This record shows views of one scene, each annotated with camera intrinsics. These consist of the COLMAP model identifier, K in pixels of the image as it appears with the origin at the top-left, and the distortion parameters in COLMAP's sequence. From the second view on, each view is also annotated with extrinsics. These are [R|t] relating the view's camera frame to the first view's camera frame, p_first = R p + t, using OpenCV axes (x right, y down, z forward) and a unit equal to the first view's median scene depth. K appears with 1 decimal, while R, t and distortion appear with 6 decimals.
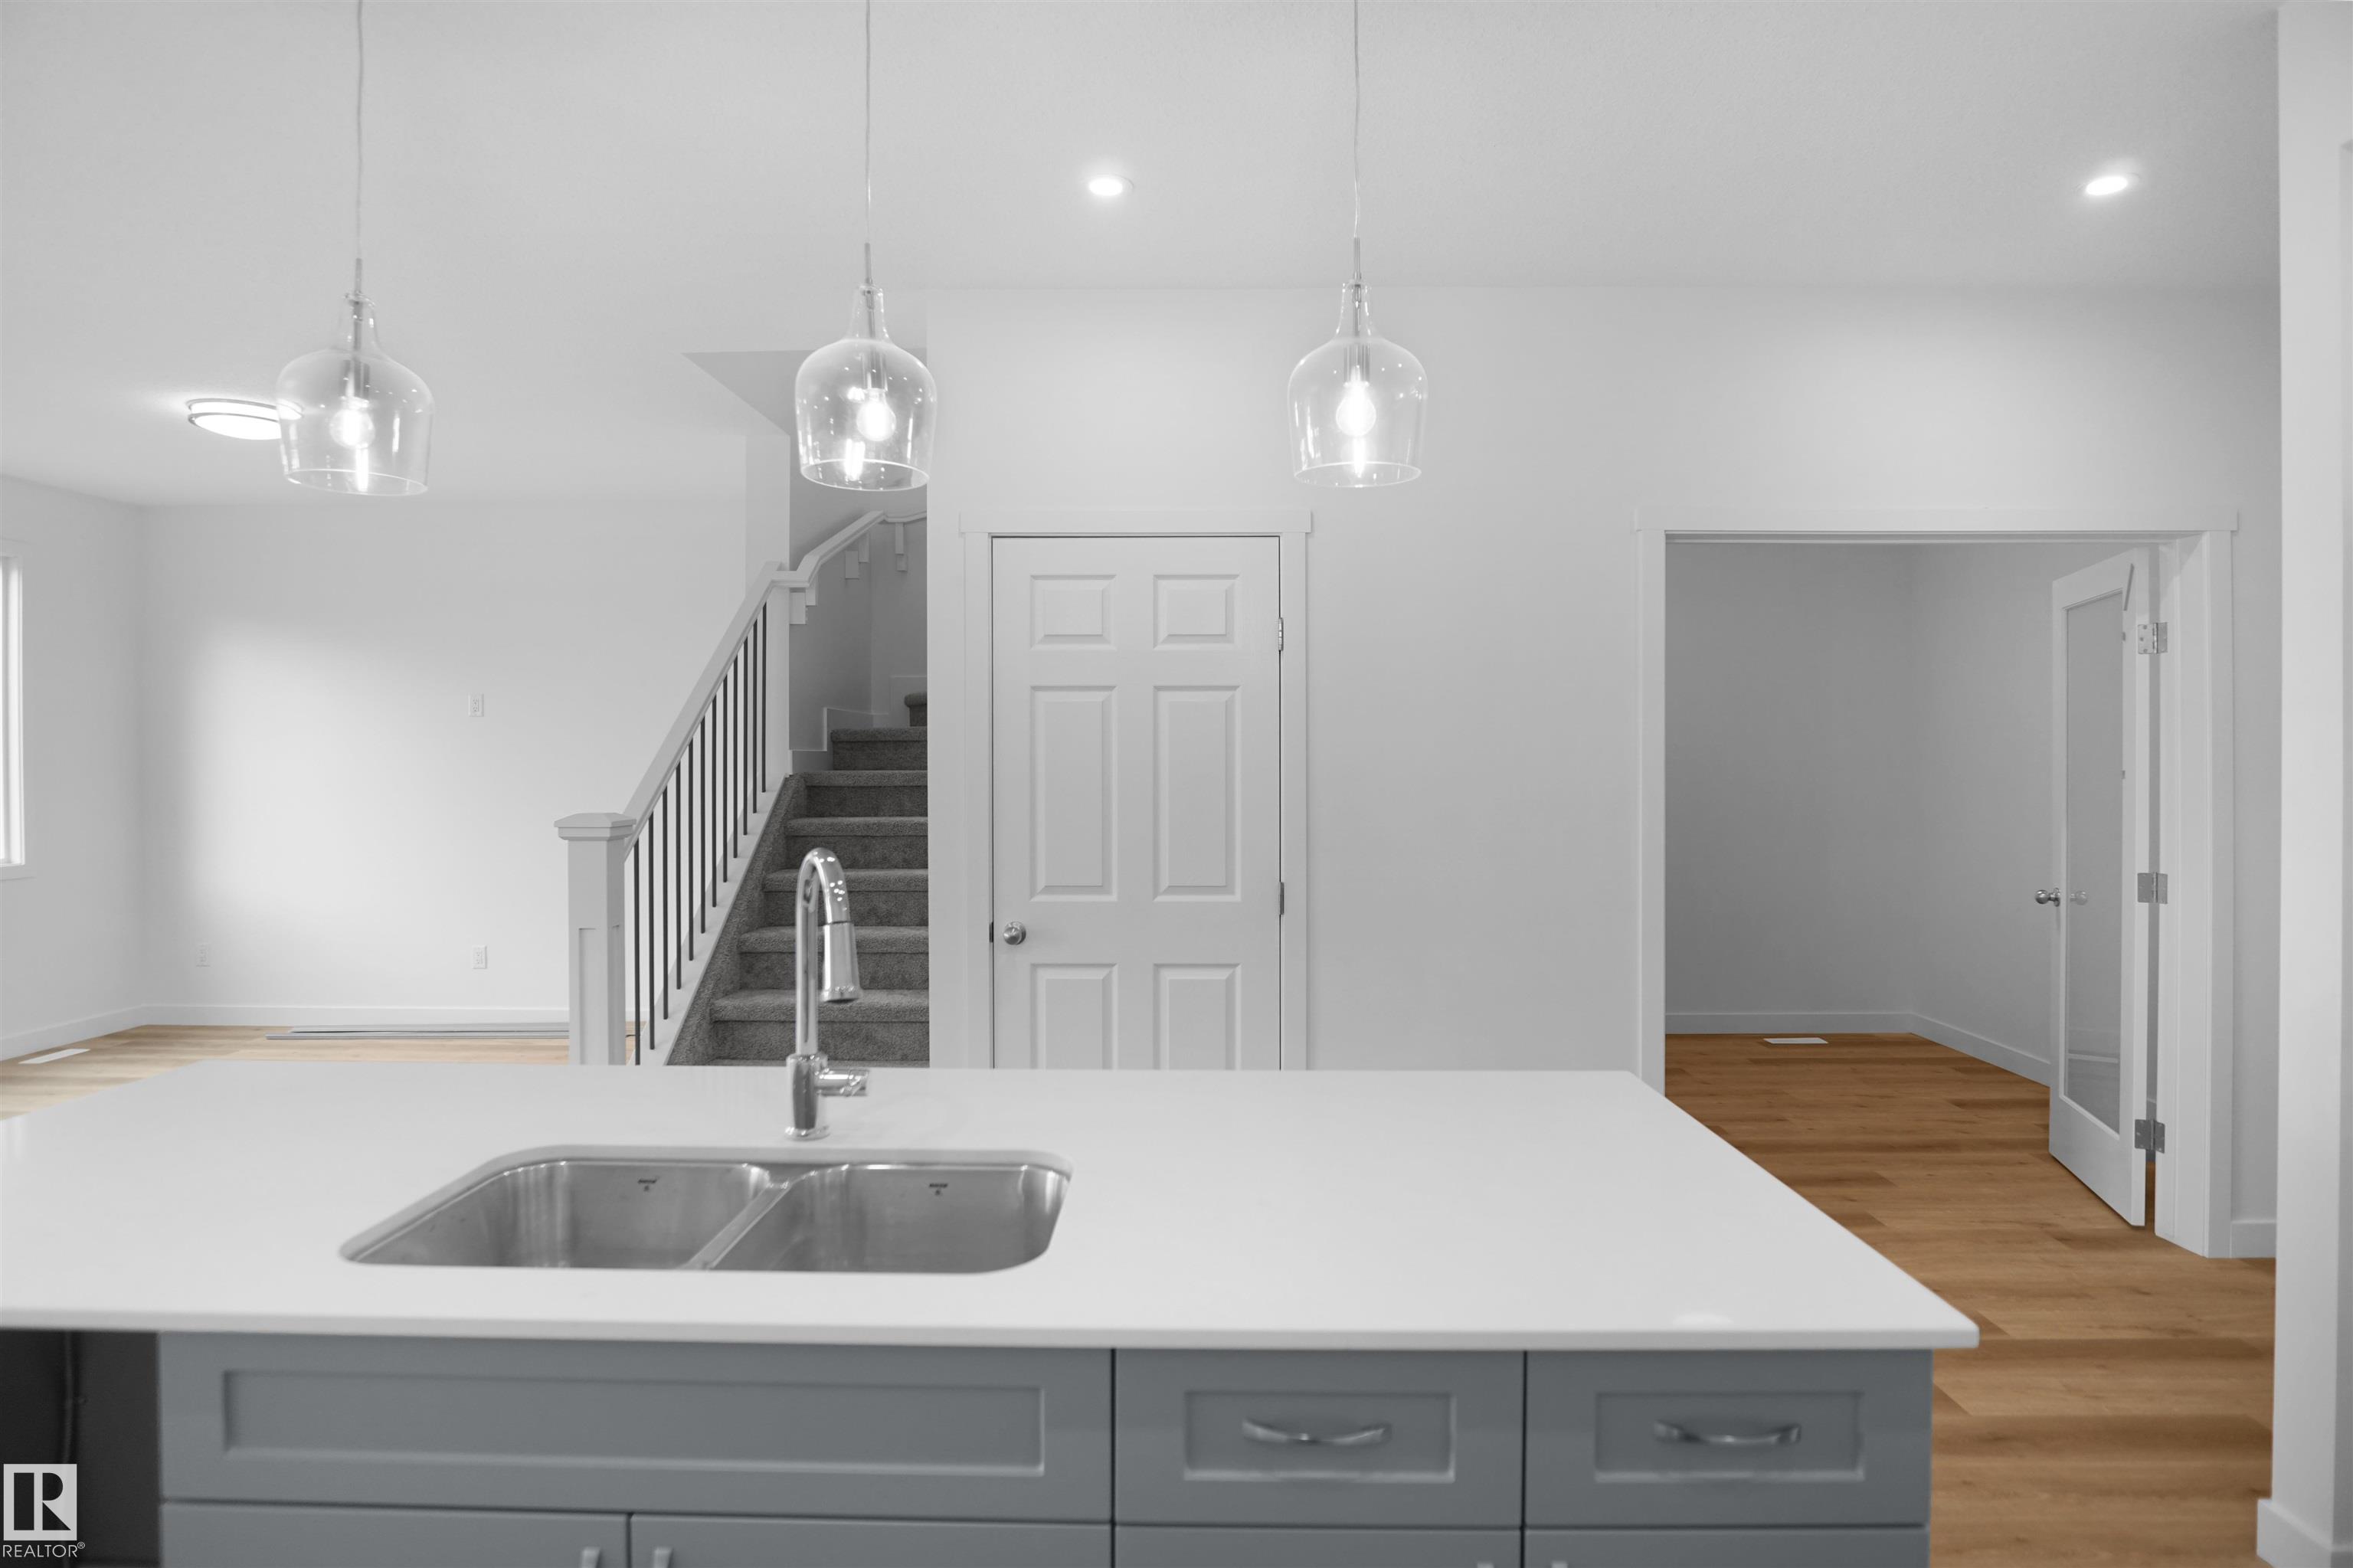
lens RADIAL K [[1260.1, 0, 1166.0], [0, 1260.1, 761.9], [0, 0, 1]] dist [-0.029548, 0.007436]
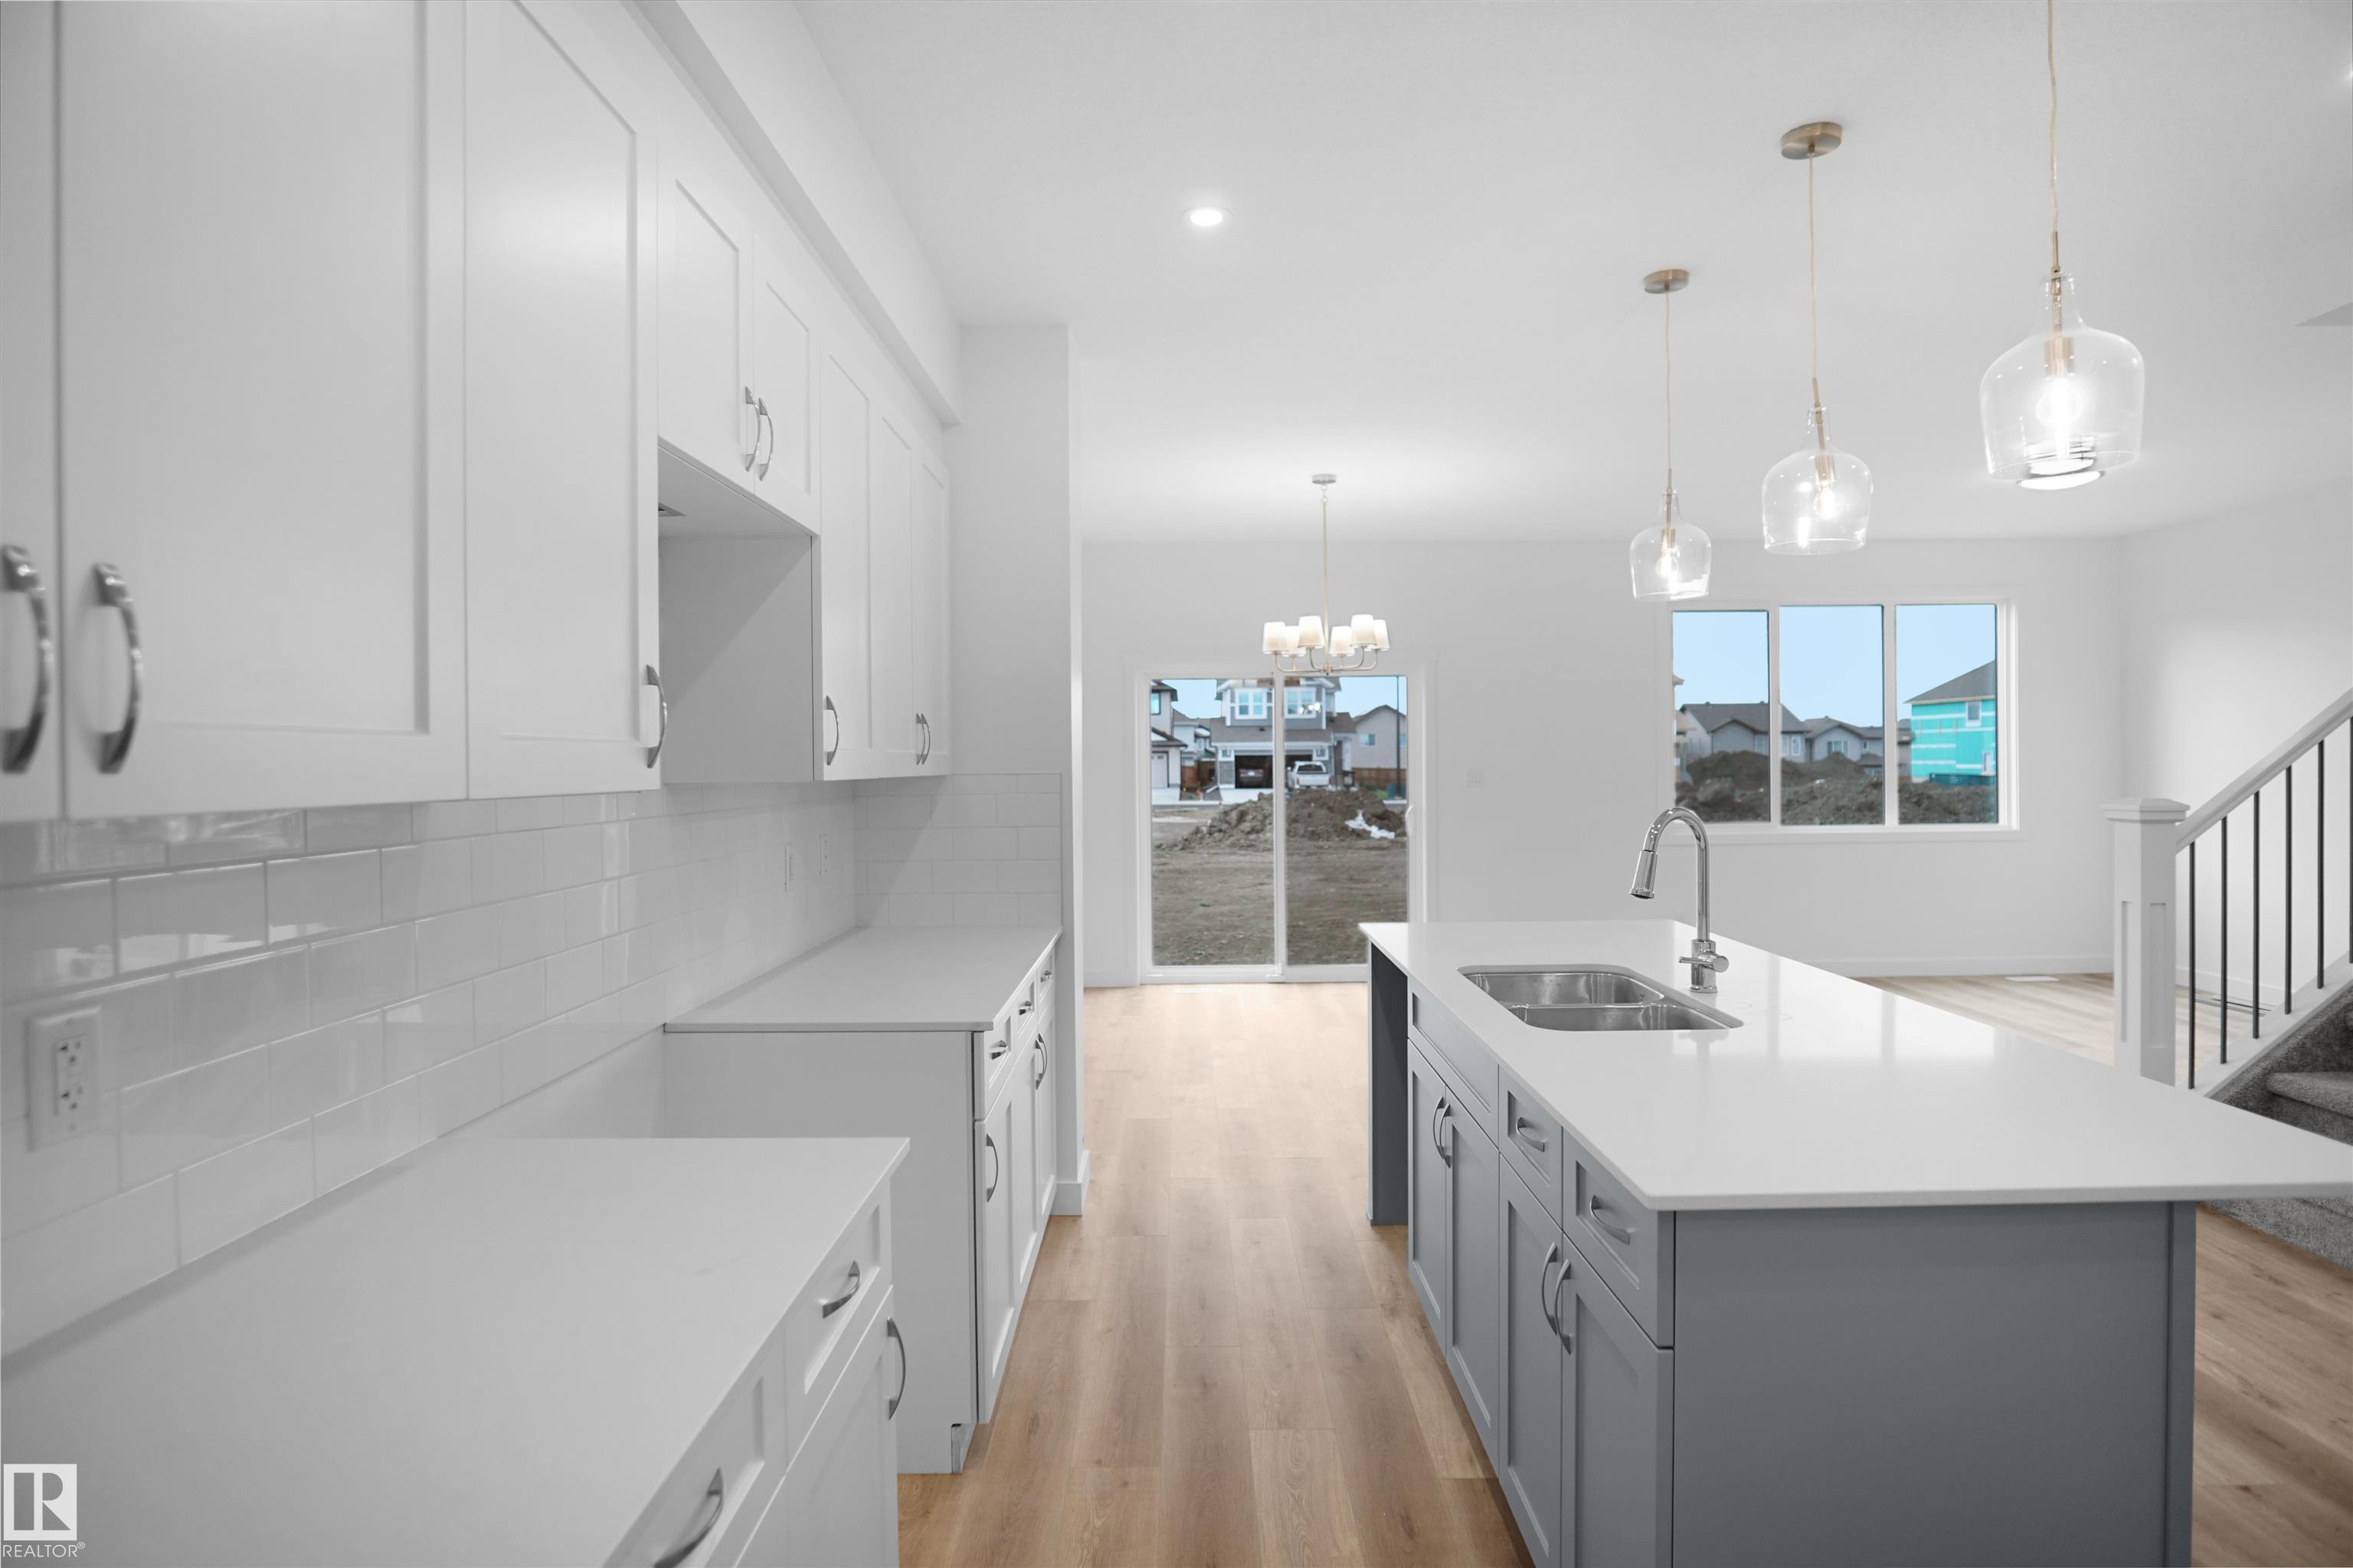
lens RADIAL K [[1260.1, 0, 1192.0], [0, 1260.1, 771.0], [0, 0, 1]] dist [-0.029548, 0.007436]
pose [[0.040513, 0.011362, -0.999114, 0.599097], [0.003465, 0.999928, 0.011512, 0.002779], [0.999173, -0.003928, 0.040471, 0.129736]]
